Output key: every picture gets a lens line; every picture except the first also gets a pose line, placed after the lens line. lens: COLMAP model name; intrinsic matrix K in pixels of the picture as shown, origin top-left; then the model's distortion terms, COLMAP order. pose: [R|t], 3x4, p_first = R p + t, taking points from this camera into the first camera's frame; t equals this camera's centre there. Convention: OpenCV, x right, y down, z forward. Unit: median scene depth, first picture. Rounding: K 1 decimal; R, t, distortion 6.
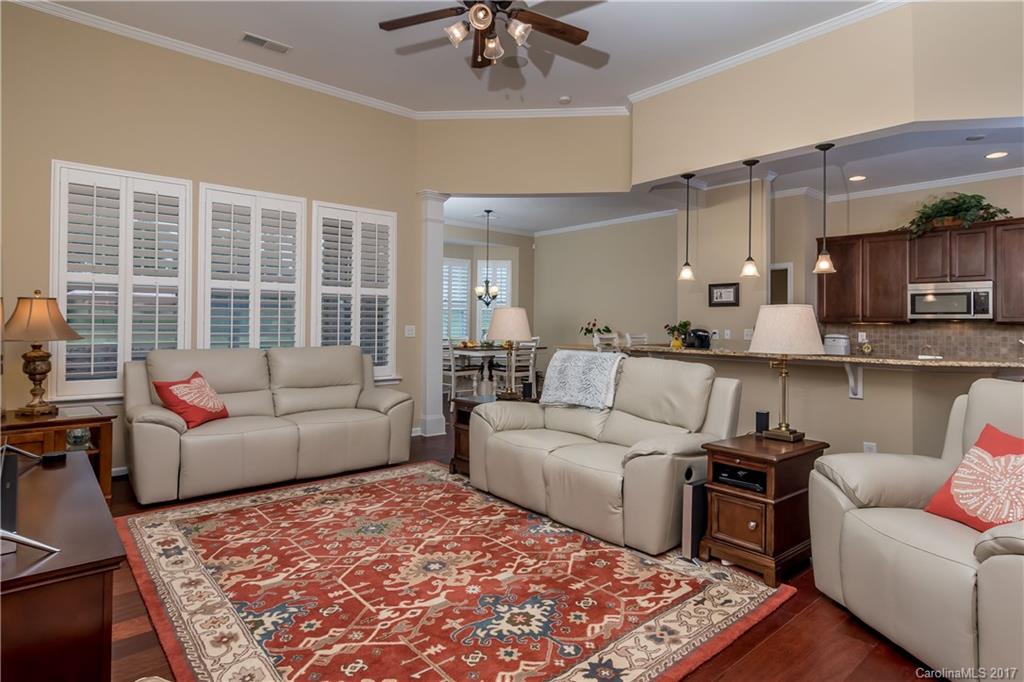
lens RADIAL K [[555.4, 0, 504.5], [0, 555.4, 321.0], [0, 0, 1]] dist [0.000868, 0.000197]
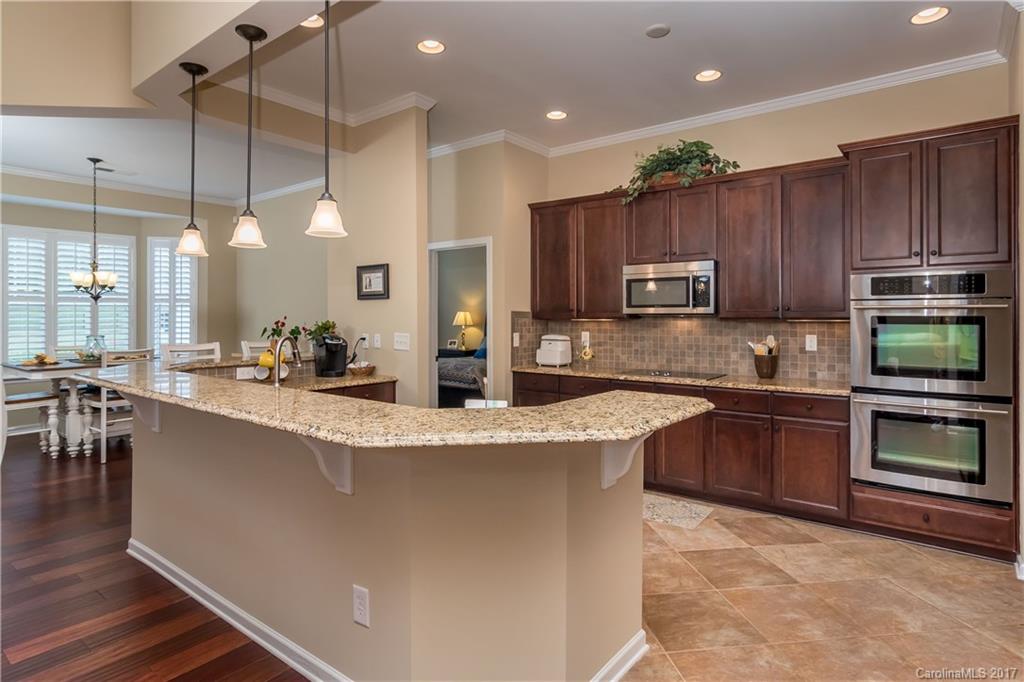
lens RADIAL K [[555.4, 0, 504.5], [0, 555.4, 321.0], [0, 0, 1]] dist [0.000868, 0.000197]
pose [[0.980947, -0.017626, 0.193477, 0.430005], [0.014311, 0.999726, 0.018518, -0.010216], [-0.193750, -0.015396, 0.980930, 0.318848]]
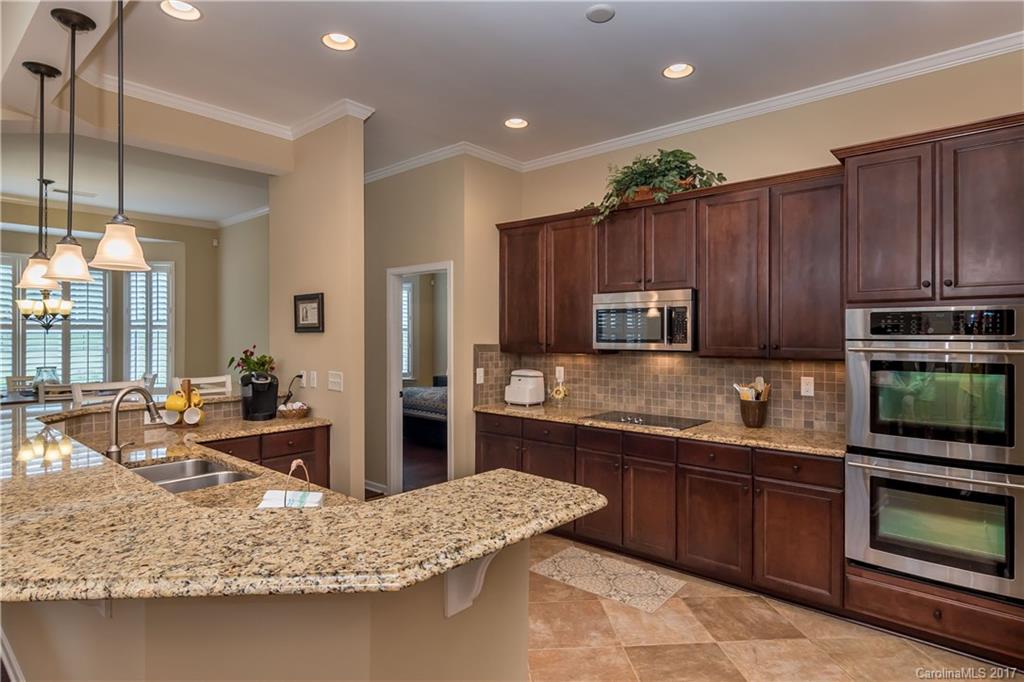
lens RADIAL K [[554.8, 0, 512.0], [0, 554.8, 341.0], [0, 0, 1]] dist [0.001939, 0.000217]
pose [[0.989729, -0.015331, 0.142130, 0.538820], [0.012629, 0.999722, 0.019895, -0.026669], [-0.142395, -0.017895, 0.989648, 0.384803]]
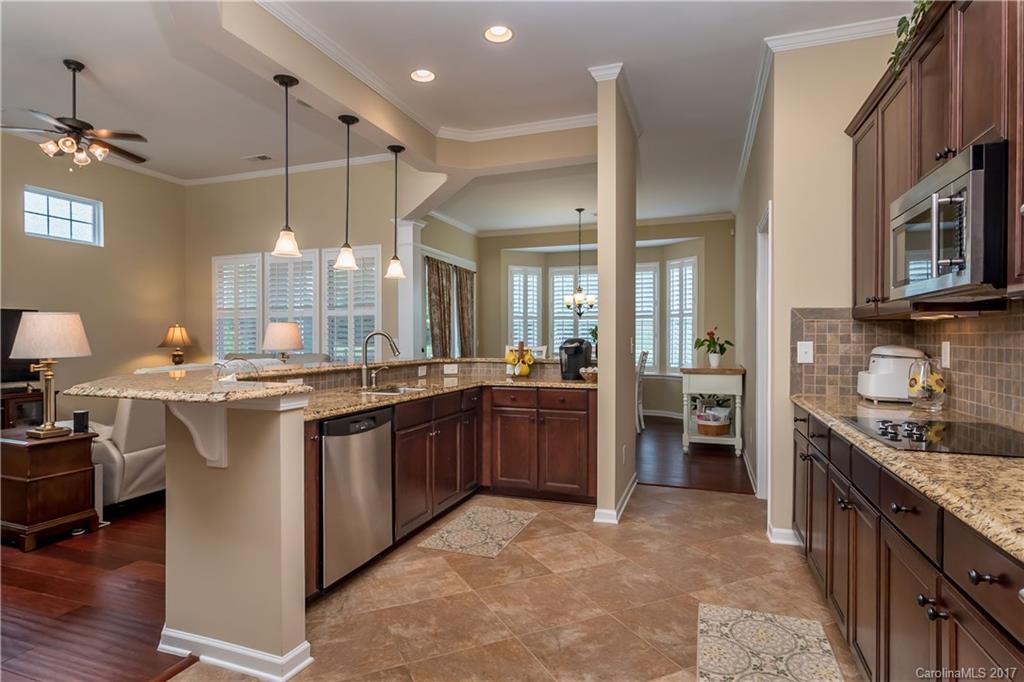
lens RADIAL K [[547.3, 0, 512.0], [0, 547.3, 341.0], [0, 0, 1]] dist [-0.000082, -0.000001]
pose [[0.505004, -0.009135, -0.863068, 0.895415], [0.012898, 0.999912, -0.003036, 0.018632], [0.863020, -0.009599, 0.505078, 0.600530]]
